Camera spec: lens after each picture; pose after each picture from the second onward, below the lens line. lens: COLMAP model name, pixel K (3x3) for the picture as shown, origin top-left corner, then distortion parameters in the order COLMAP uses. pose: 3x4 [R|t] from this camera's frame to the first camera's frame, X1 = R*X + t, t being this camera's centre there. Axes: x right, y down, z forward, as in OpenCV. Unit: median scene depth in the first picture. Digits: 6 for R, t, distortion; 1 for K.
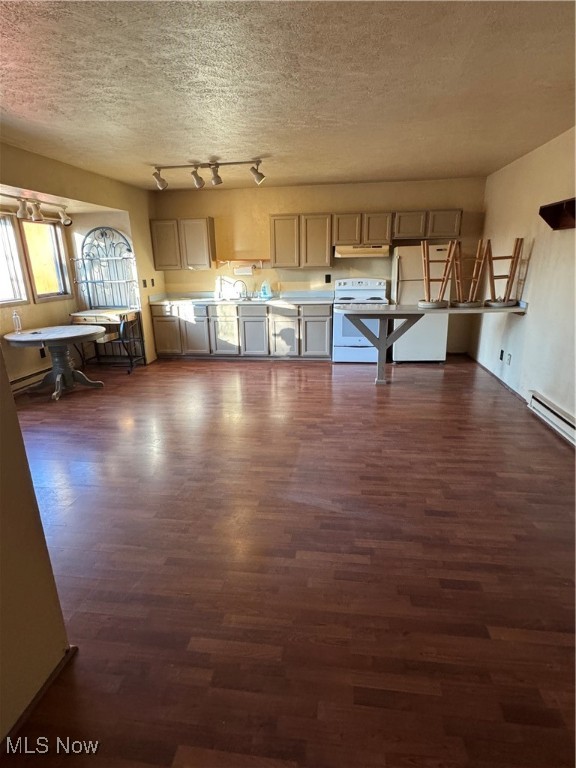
lens RADIAL K [[412.6, 0, 286.6], [0, 412.6, 386.9], [0, 0, 1]] dist [-0.005691, 0.002011]
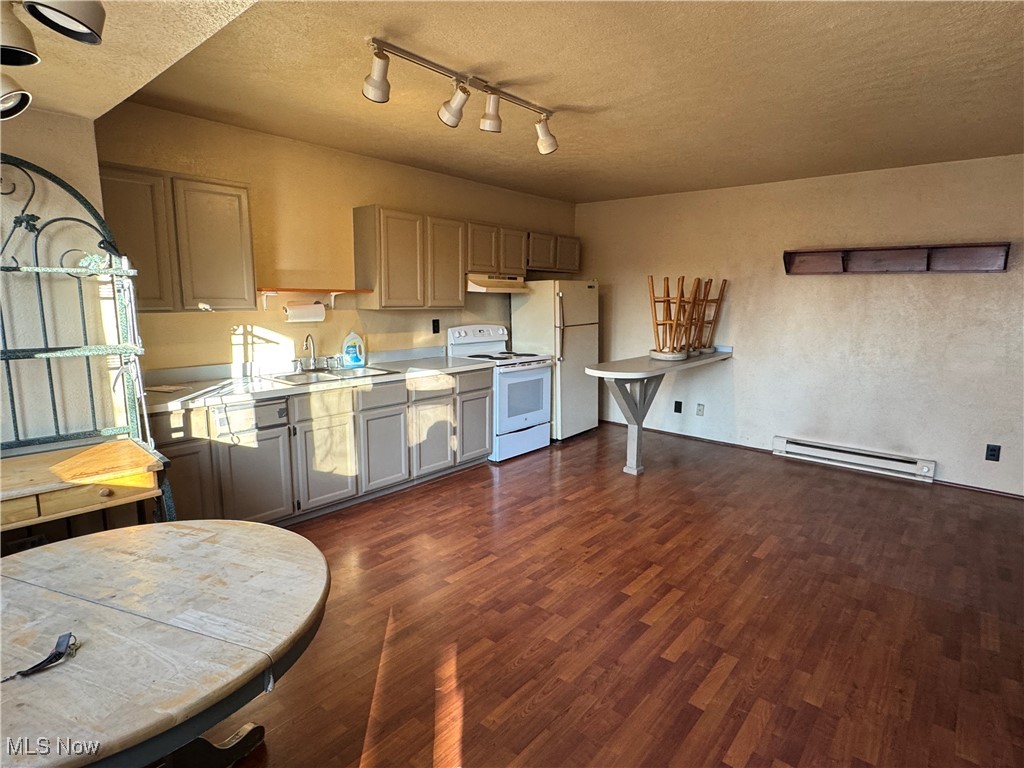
lens RADIAL K [[550.2, 0, 513.2], [0, 550.2, 386.3], [0, 0, 1]] dist [-0.005691, 0.002011]
pose [[0.541379, -0.112654, 0.833198, -0.519044], [0.226661, 0.973849, -0.015605, -0.148066], [-0.809650, 0.197302, 0.552755, 0.515882]]
